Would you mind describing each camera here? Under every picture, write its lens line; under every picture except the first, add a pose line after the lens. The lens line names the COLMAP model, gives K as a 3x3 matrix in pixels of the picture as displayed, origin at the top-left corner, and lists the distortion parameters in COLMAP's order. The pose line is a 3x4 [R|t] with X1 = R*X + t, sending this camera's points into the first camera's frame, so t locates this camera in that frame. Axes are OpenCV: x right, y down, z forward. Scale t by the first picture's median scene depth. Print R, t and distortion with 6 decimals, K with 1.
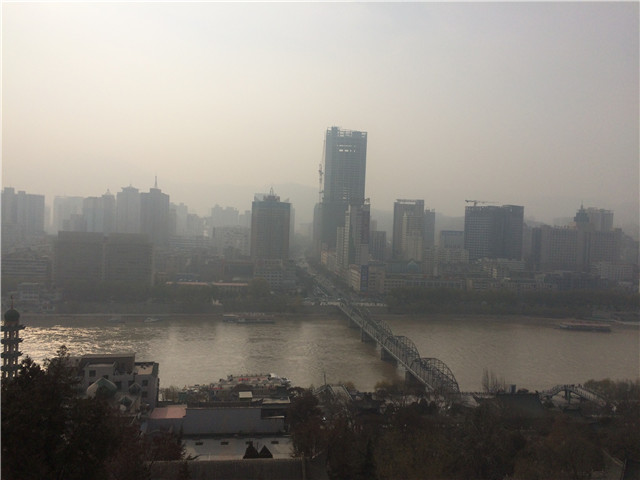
lens RADIAL K [[541.0, 0, 318.2], [0, 541.0, 228.6], [0, 0, 1]] dist [0.083776, -0.093763]
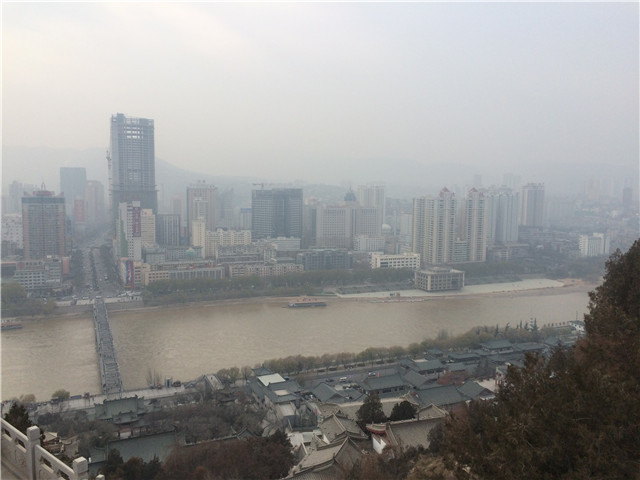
lens RADIAL K [[541.0, 0, 318.3], [0, 541.0, 239.2], [0, 0, 1]] dist [0.083776, -0.093763]
pose [[0.962670, -0.051066, 0.265818, 0.111041], [0.024710, 0.994522, 0.101569, -0.053263], [-0.269548, -0.091209, 0.958658, -0.100838]]
